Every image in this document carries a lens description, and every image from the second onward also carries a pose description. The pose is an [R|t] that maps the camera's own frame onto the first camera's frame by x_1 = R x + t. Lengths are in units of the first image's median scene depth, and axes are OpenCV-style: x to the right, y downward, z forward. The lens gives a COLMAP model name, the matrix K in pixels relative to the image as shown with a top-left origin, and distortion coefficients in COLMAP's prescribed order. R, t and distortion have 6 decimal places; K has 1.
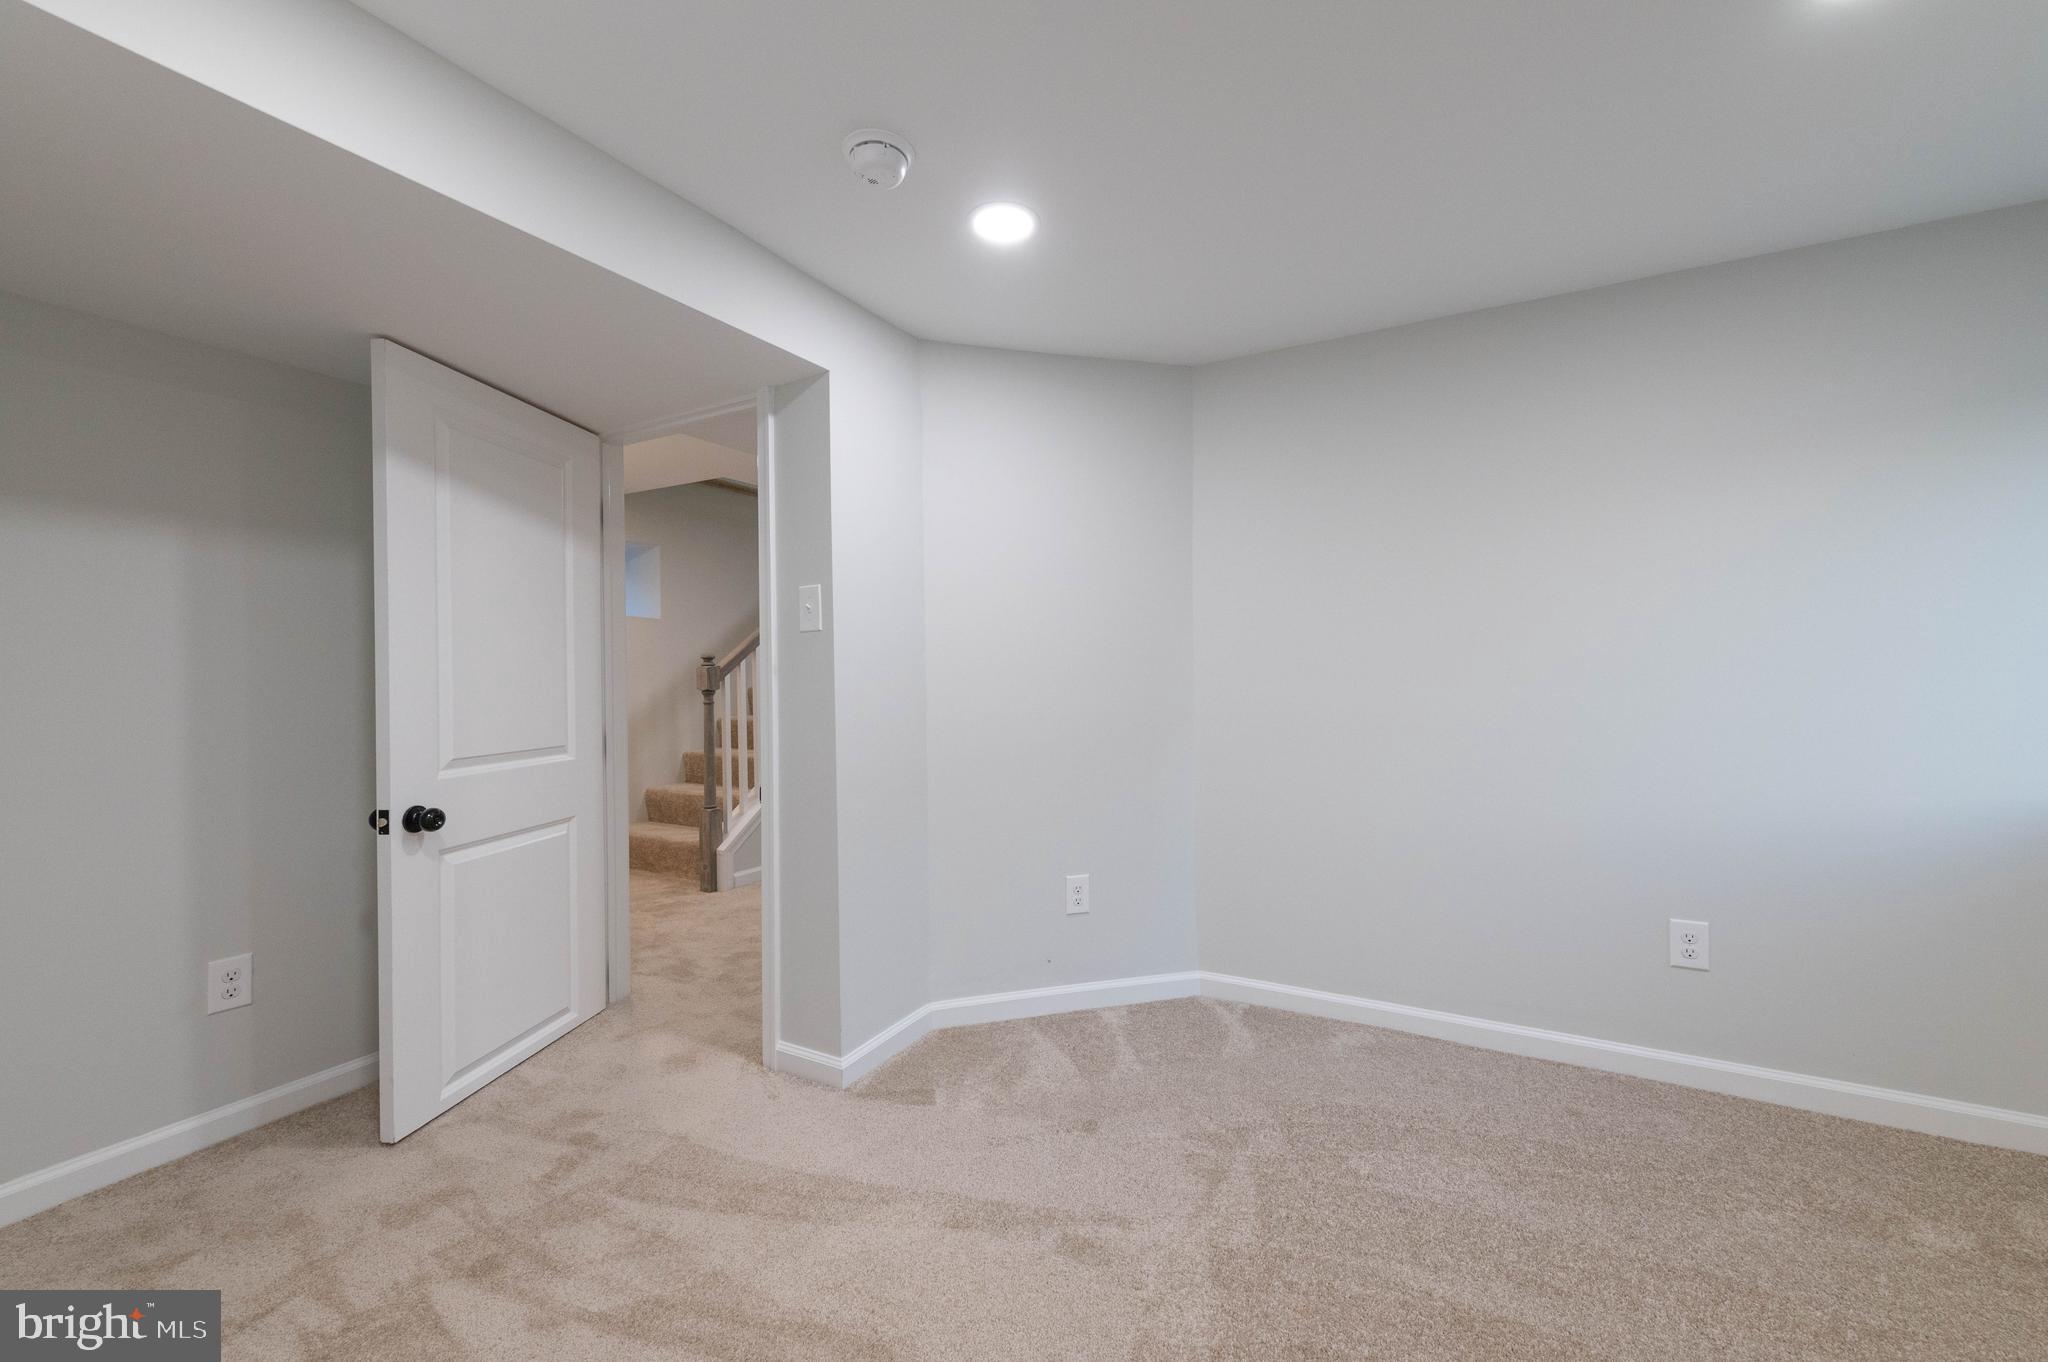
lens RADIAL K [[803.1, 0, 1032.7], [0, 803.1, 677.5], [0, 0, 1]] dist [0.014421, -0.005152]
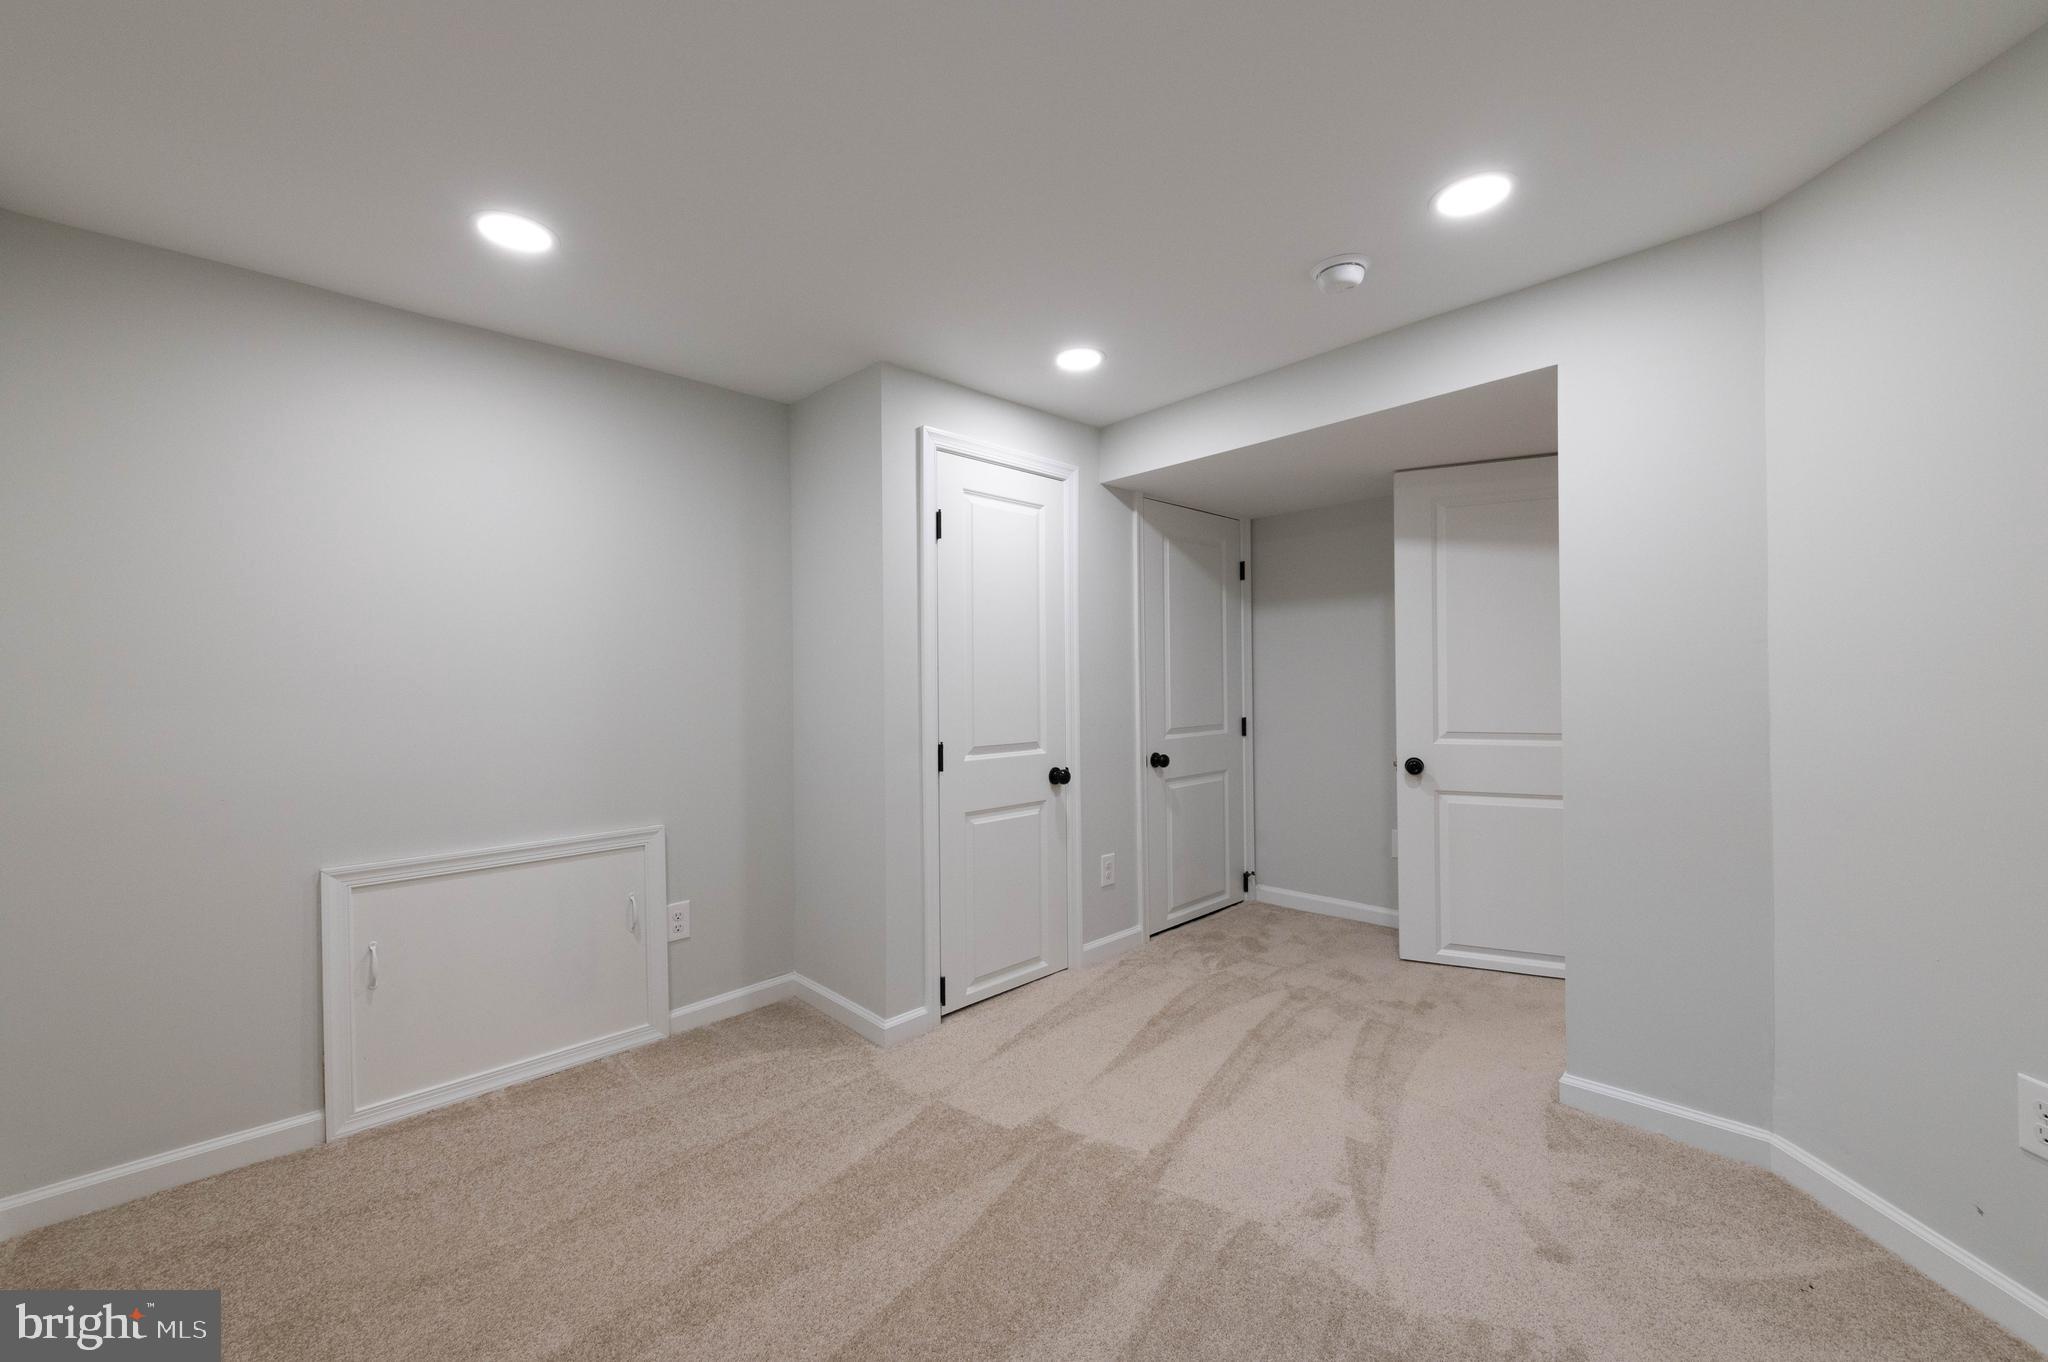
lens RADIAL K [[803.1, 0, 1032.7], [0, 803.1, 677.5], [0, 0, 1]] dist [0.014421, -0.005152]
pose [[-0.291247, 0.010480, -0.956590, 0.997549], [0.011178, 0.999909, 0.007551, -0.019130], [0.956582, -0.008494, -0.291338, 0.769270]]
